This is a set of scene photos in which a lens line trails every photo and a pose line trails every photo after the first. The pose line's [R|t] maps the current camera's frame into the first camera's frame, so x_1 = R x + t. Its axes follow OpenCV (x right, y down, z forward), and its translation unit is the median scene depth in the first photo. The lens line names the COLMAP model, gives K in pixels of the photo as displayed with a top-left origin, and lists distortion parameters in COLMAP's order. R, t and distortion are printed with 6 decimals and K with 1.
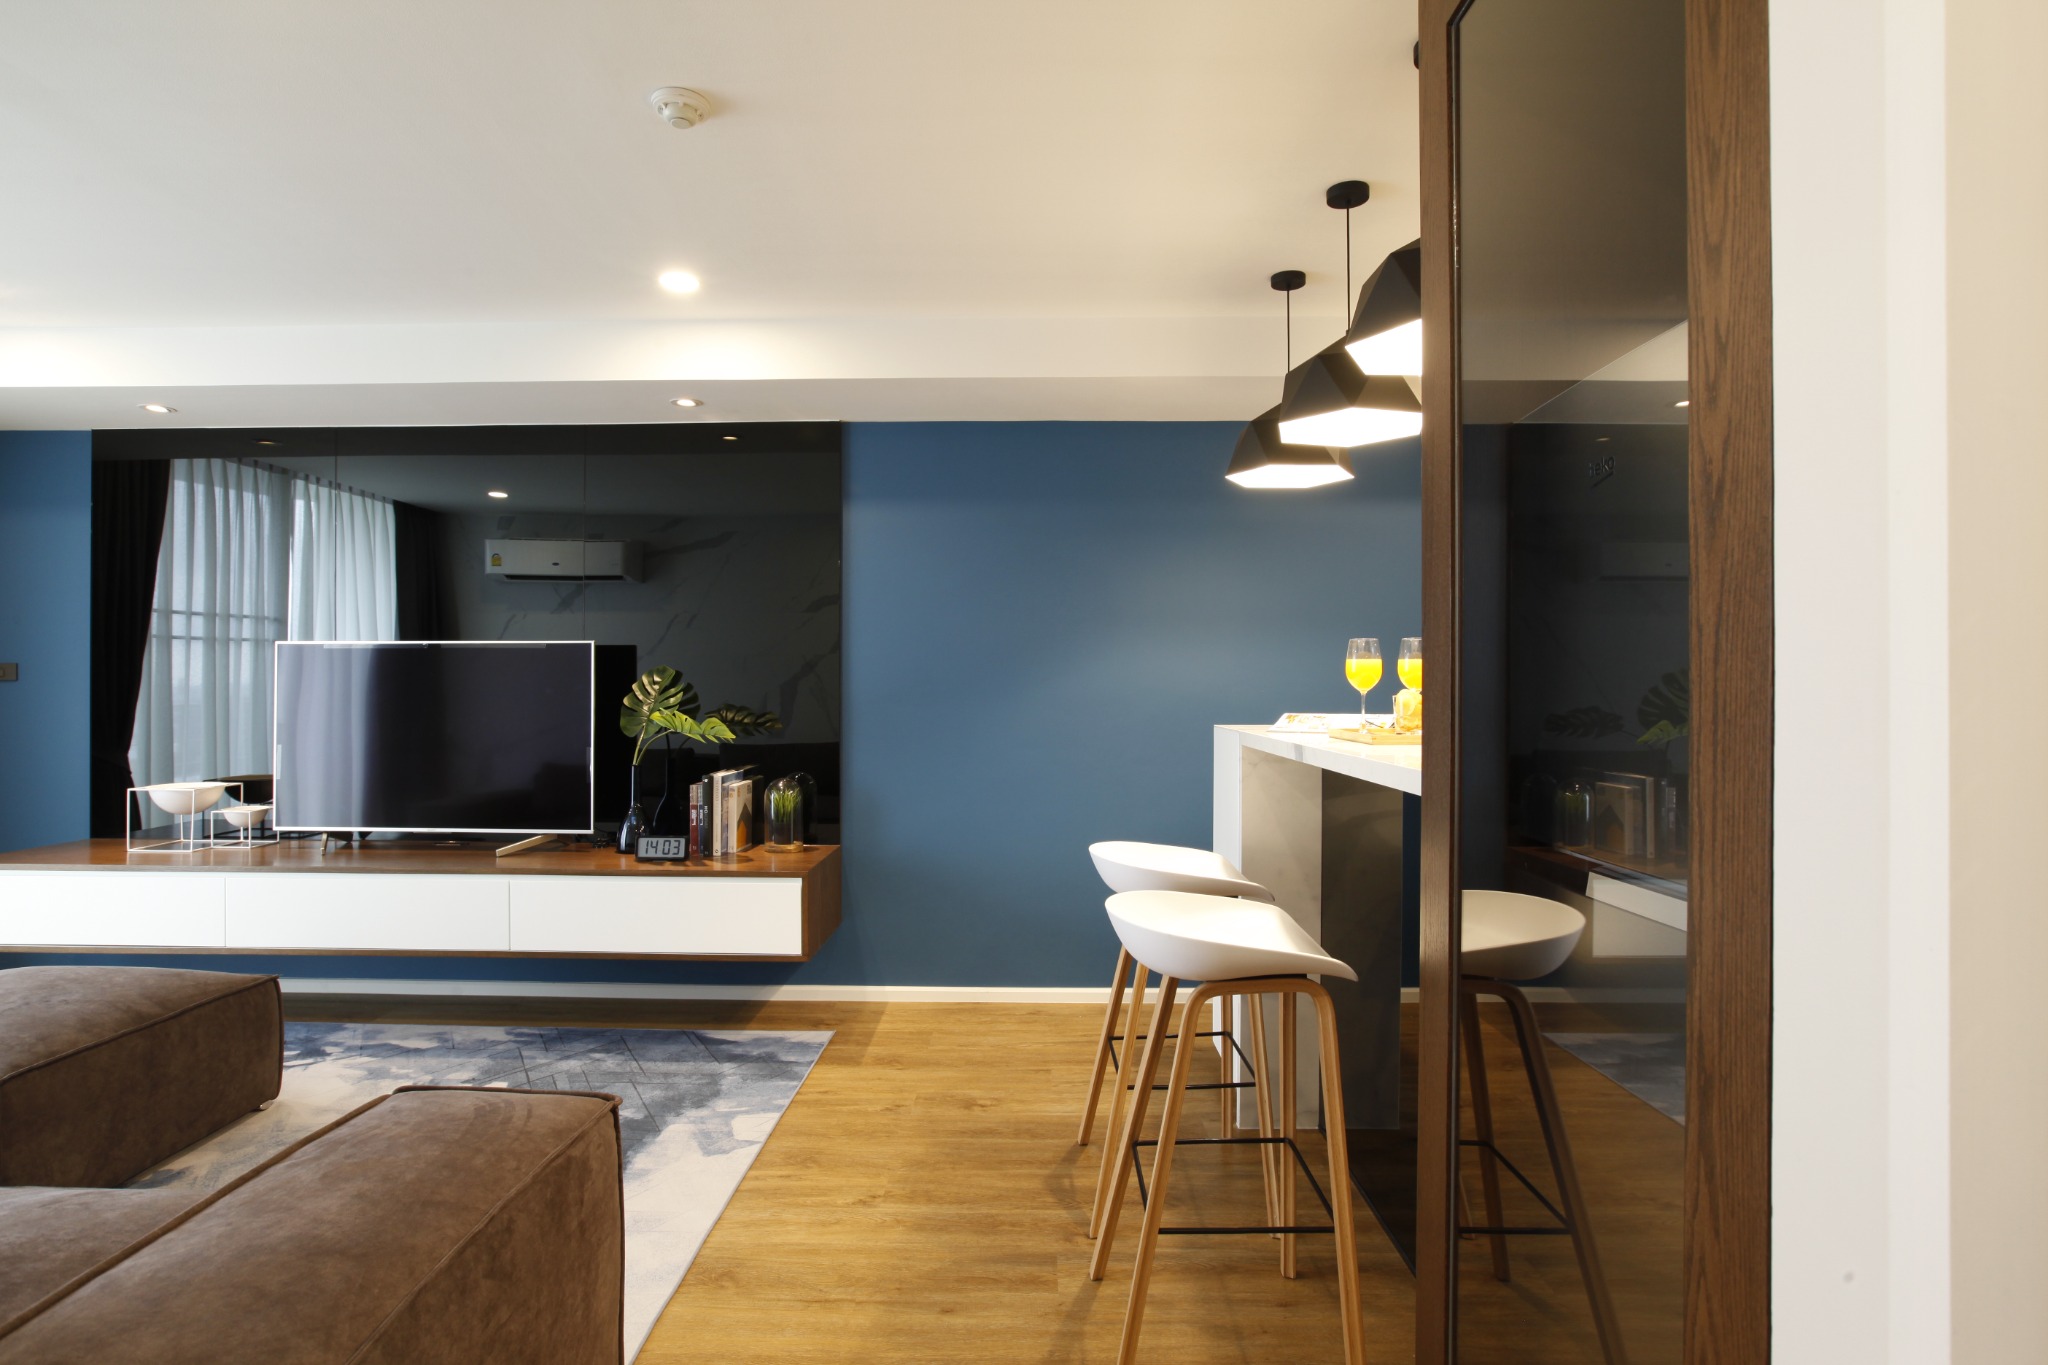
lens RADIAL K [[1105.1, 0, 1025.1], [0, 1105.1, 676.7], [0, 0, 1]] dist [-0.063486, 0.046586]
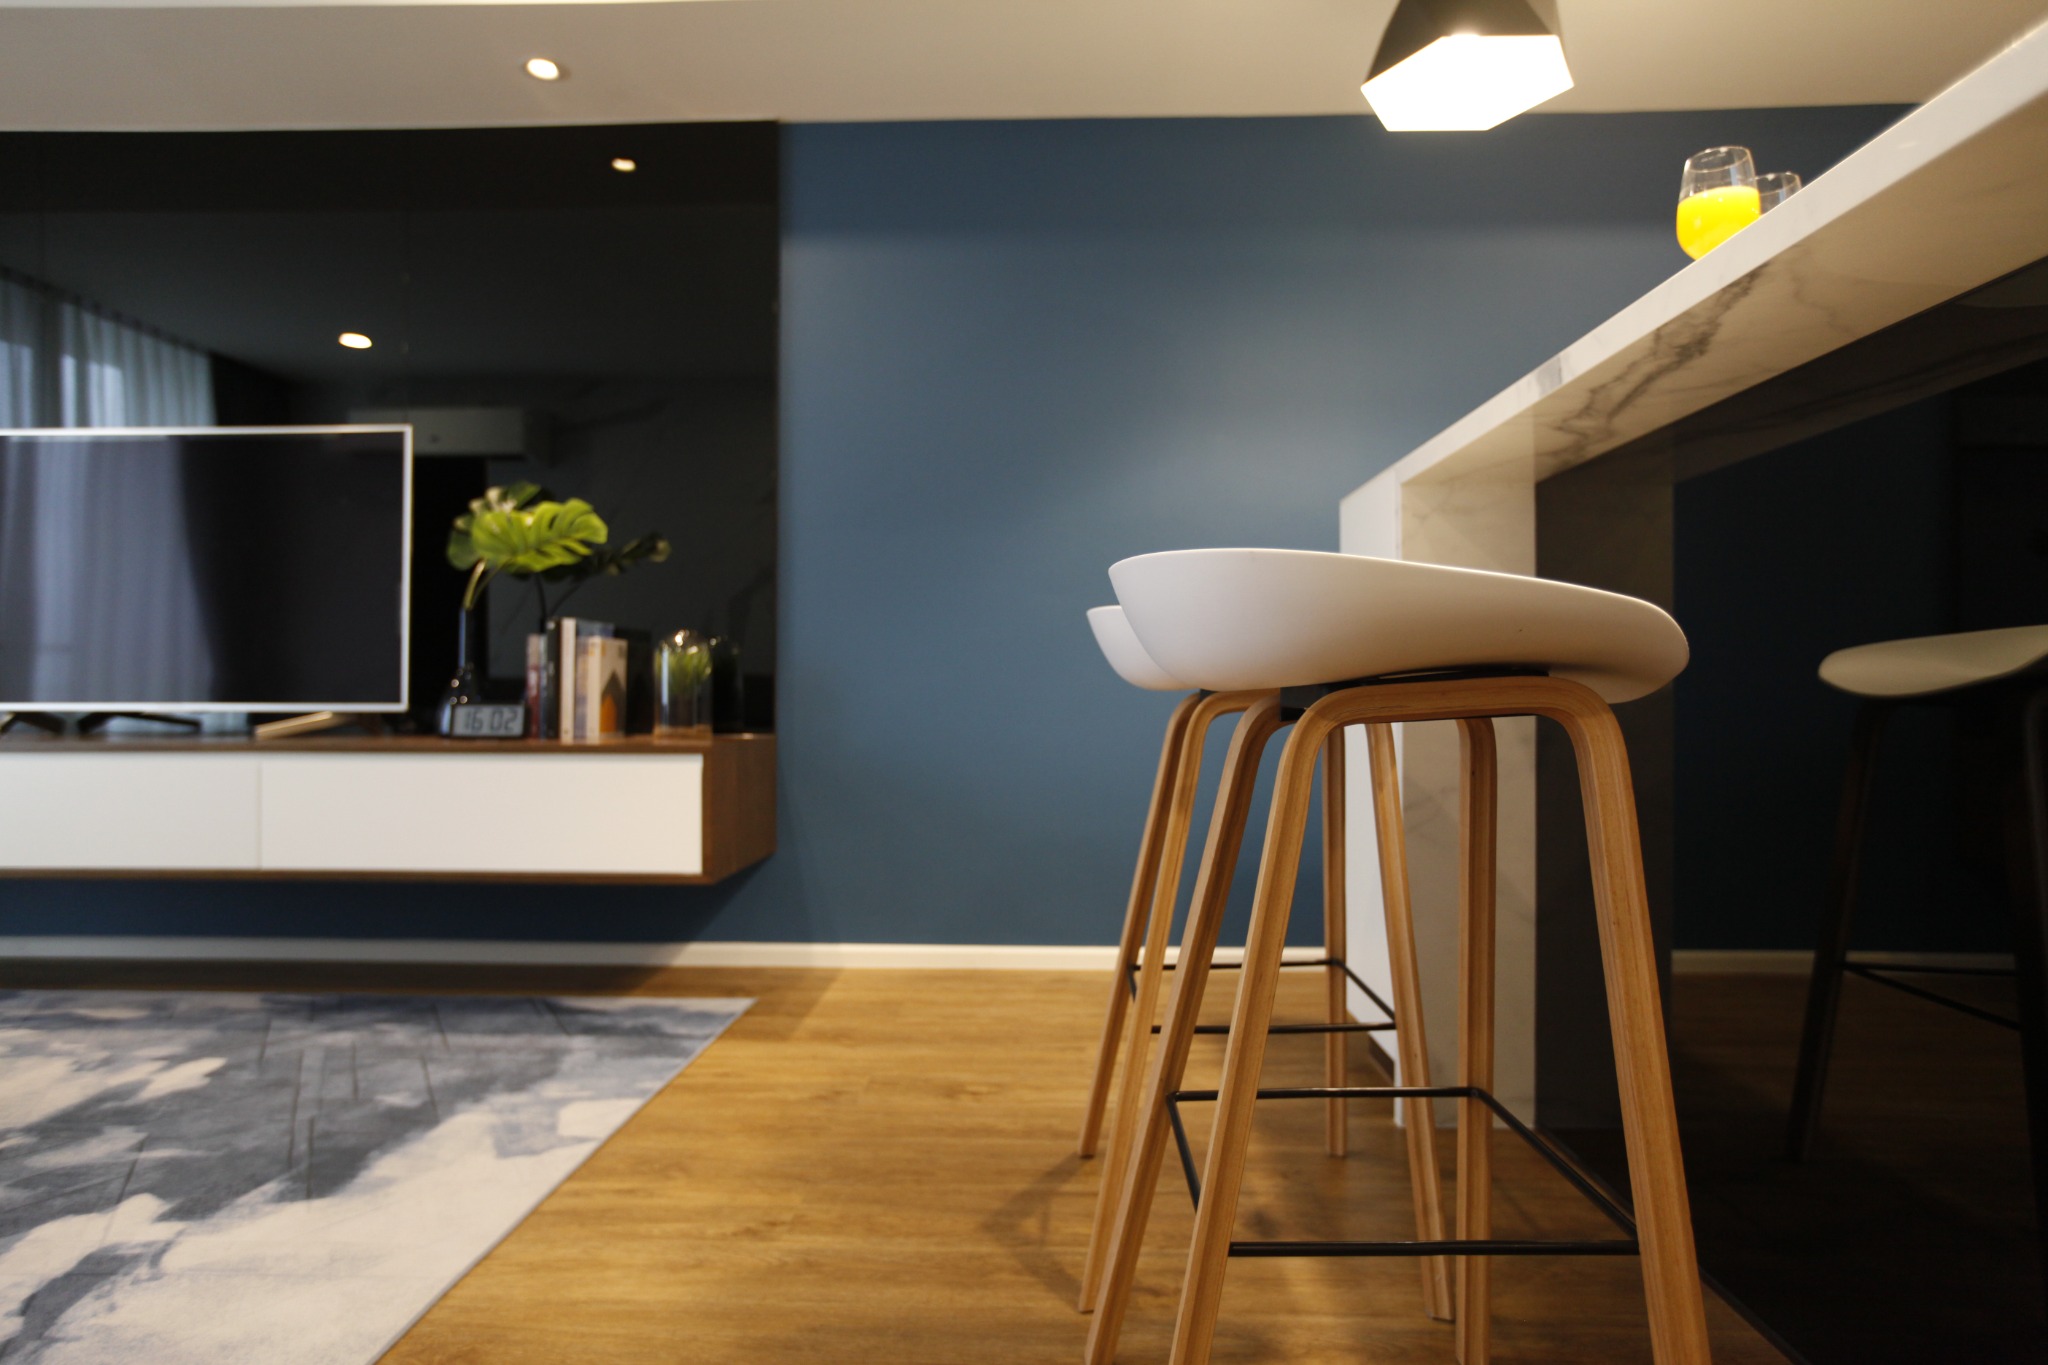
lens RADIAL K [[1267.0, 0, 1009.6], [0, 1267.0, 683.2], [0, 0, 1]] dist [-0.028895, 0.038592]
pose [[0.999455, -0.002686, -0.032899, 0.004484], [0.002283, 0.999922, -0.012266, 0.155846], [0.032929, 0.012184, 0.999383, 0.264560]]
